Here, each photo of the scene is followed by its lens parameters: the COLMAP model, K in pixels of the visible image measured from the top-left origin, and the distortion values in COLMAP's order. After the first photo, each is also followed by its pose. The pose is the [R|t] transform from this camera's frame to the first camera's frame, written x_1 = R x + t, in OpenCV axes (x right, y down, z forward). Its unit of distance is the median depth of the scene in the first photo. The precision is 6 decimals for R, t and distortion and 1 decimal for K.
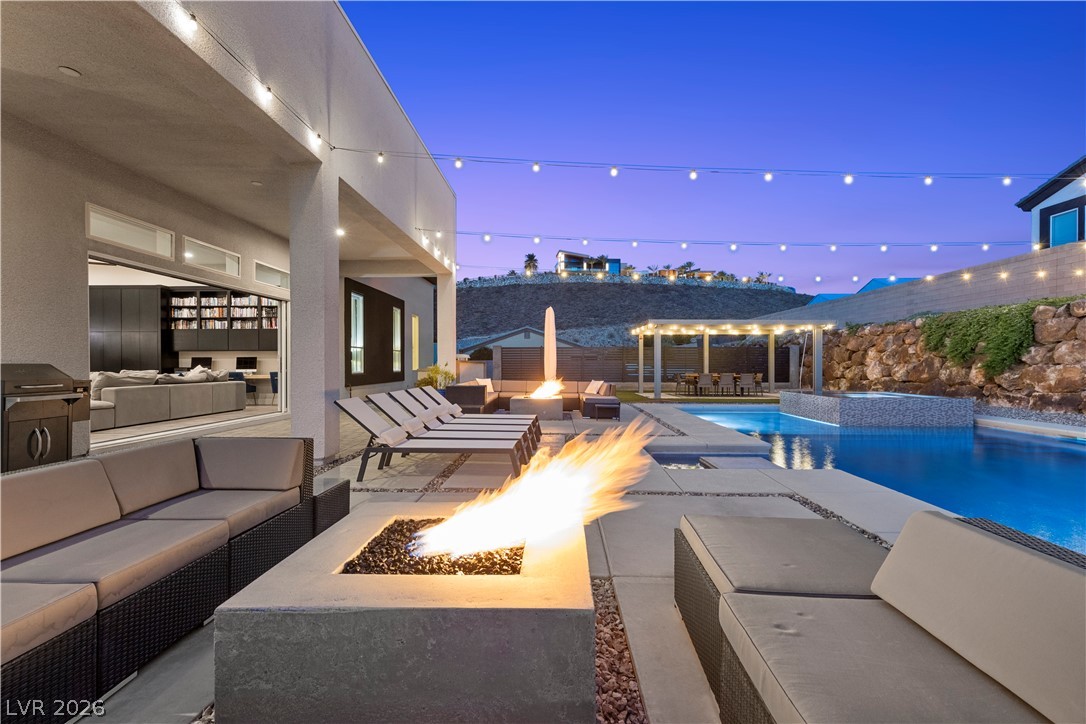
lens RADIAL K [[488.4, 0, 547.4], [0, 488.4, 365.1], [0, 0, 1]] dist [0.005970, -0.000892]
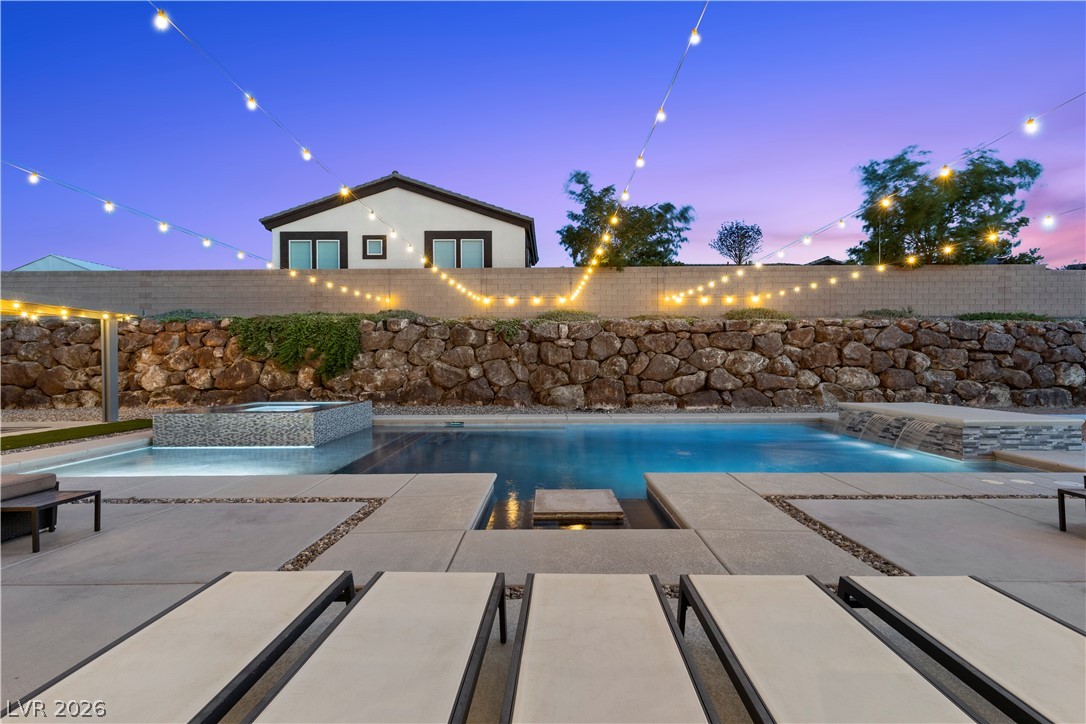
lens RADIAL K [[489.6, 0, 547.6], [0, 489.6, 364.3], [0, 0, 1]] dist [0.009808, -0.001361]
pose [[-0.016985, -0.001632, 0.999854, -0.157968], [0.007881, 0.999967, 0.001767, -0.007965], [-0.999825, 0.007910, -0.016972, 0.432119]]
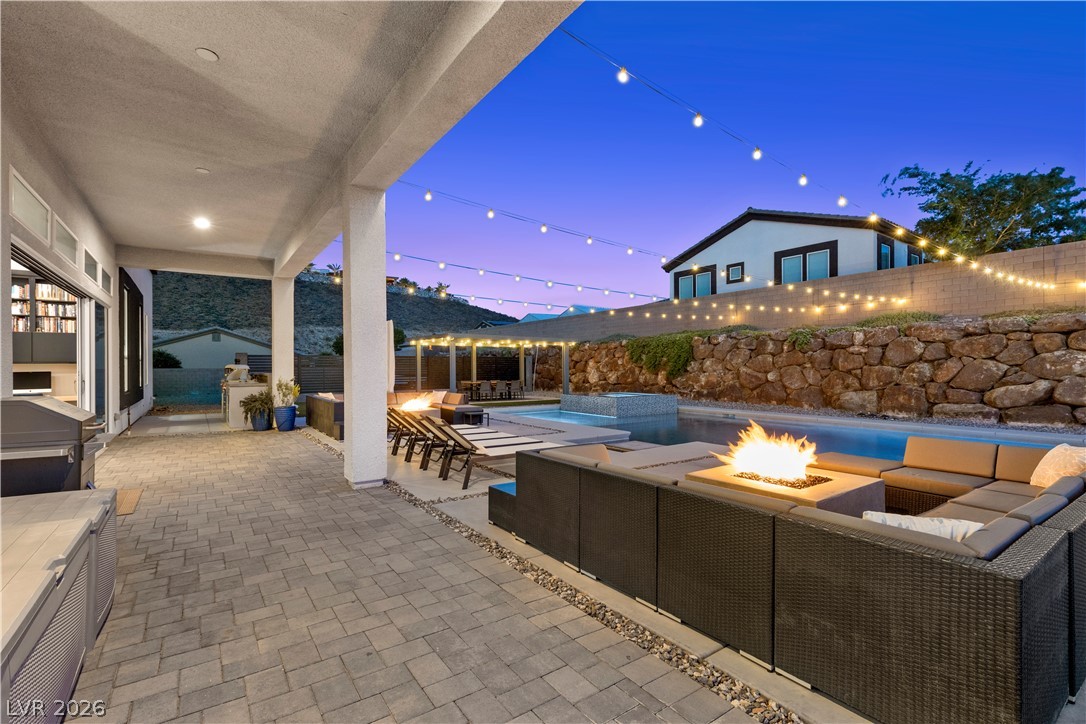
lens RADIAL K [[488.4, 0, 547.4], [0, 488.4, 365.1], [0, 0, 1]] dist [0.005970, -0.000892]
pose [[0.799782, -0.001215, 0.600290, -0.285912], [0.006395, 0.999958, -0.006496, -0.013677], [-0.600257, 0.009034, 0.799756, -0.008876]]
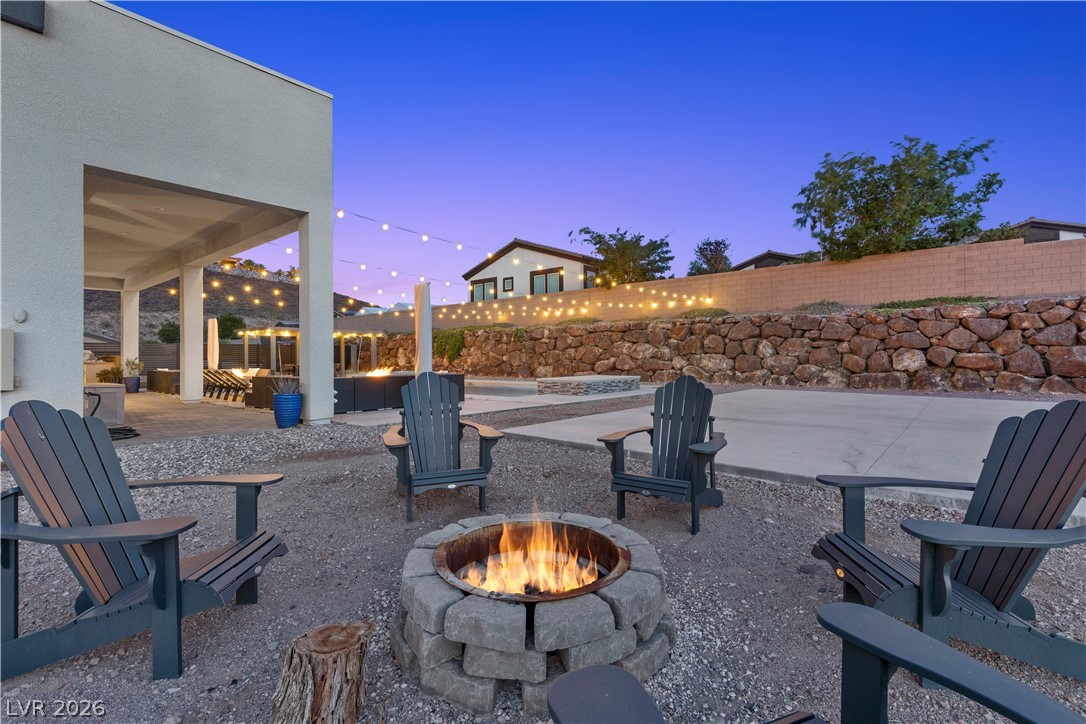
lens RADIAL K [[495.2, 0, 551.5], [0, 495.2, 352.8], [0, 0, 1]] dist [0.009526, -0.000432]
pose [[0.619809, 0.000059, 0.784752, -0.445277], [0.011359, 0.999895, -0.009046, 0.006851], [-0.784670, 0.014521, 0.619743, -0.586264]]
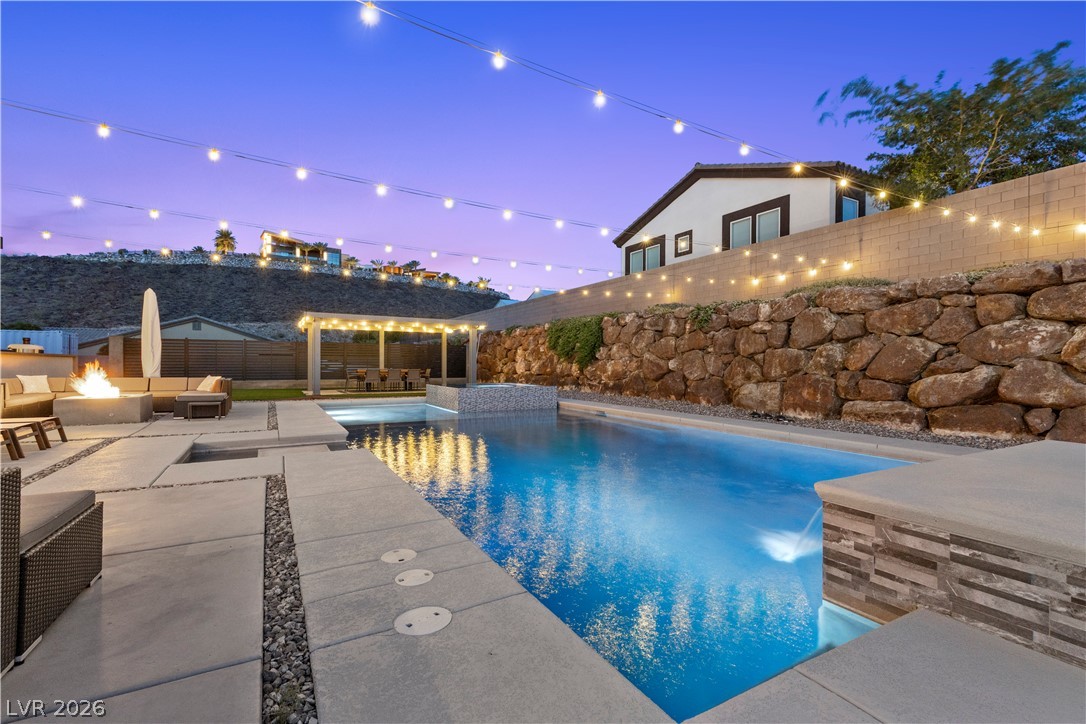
lens RADIAL K [[489.6, 0, 547.6], [0, 489.6, 364.3], [0, 0, 1]] dist [0.009808, -0.001361]
pose [[0.859115, 0.000983, 0.511782, 0.132481], [-0.001381, 0.999999, 0.000397, 0.007495], [-0.511781, -0.001048, 0.859115, -0.060591]]
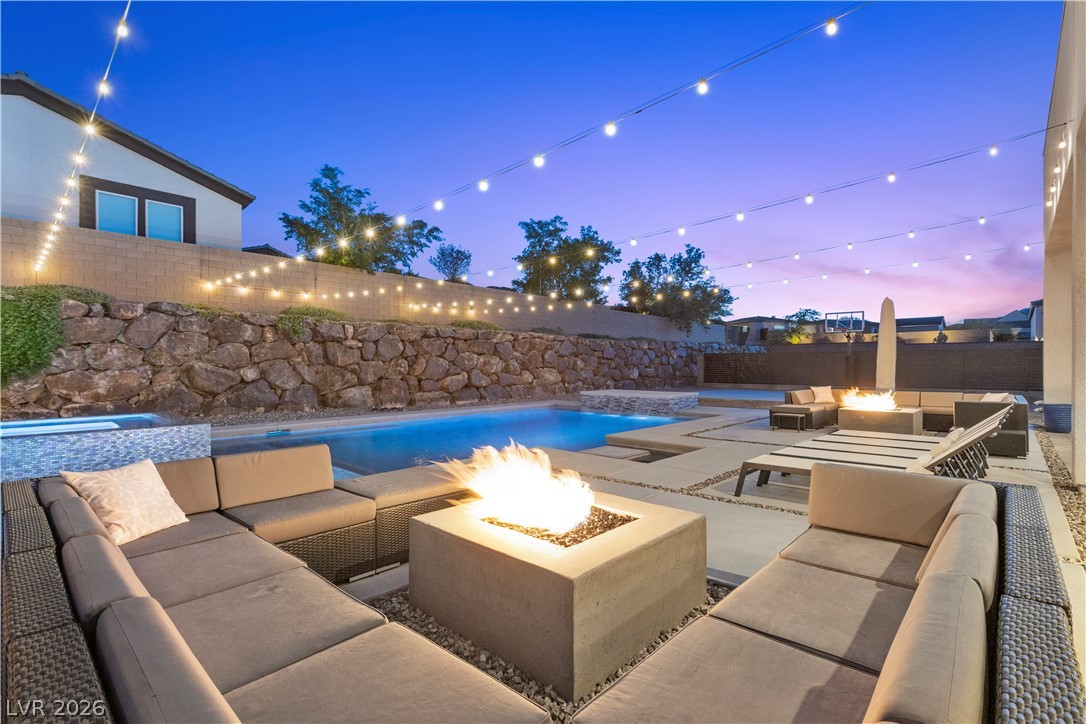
lens RADIAL K [[498.1, 0, 547.6], [0, 498.1, 364.8], [0, 0, 1]] dist [0.009930, -0.000359]
pose [[-0.748093, 0.001641, 0.663592, -0.122829], [0.002538, 0.999997, 0.000389, -0.006536], [-0.663589, 0.001975, -0.748094, 0.831224]]
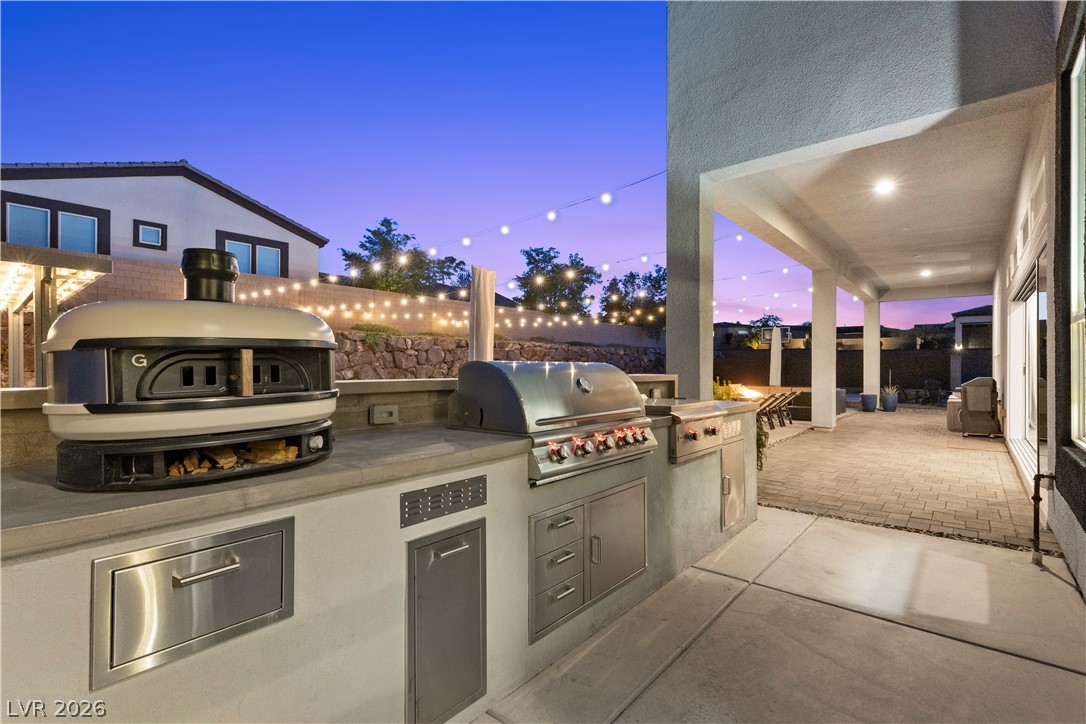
lens RADIAL K [[496.9, 0, 549.7], [0, 496.9, 359.9], [0, 0, 1]] dist [0.002336, -0.000311]
pose [[-0.780064, 0.004002, 0.625687, -0.309734], [-0.002347, 0.999954, -0.009322, -0.015940], [-0.625695, -0.008741, -0.780019, 1.147101]]
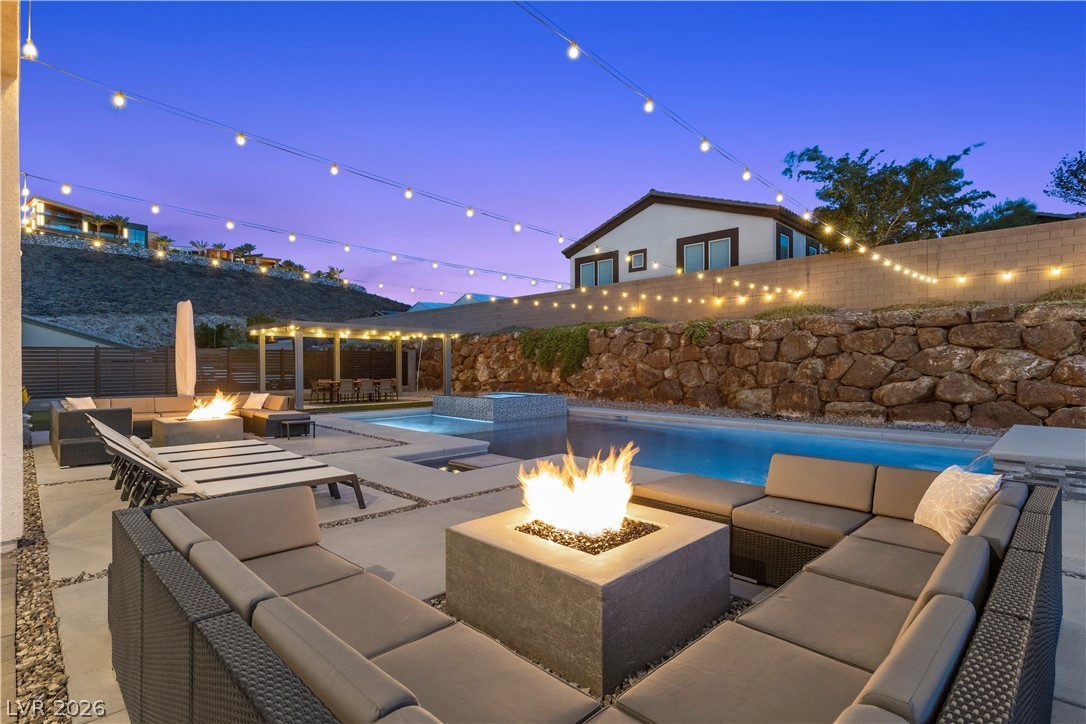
lens RADIAL K [[525.7, 0, 547.3], [0, 525.7, 365.6], [0, 0, 1]] dist [-0.002044, -0.000424]
pose [[0.689300, -0.006226, 0.724449, -0.171828], [0.006145, 0.999977, 0.002748, -0.012331], [-0.724450, 0.002558, 0.689323, 0.008339]]
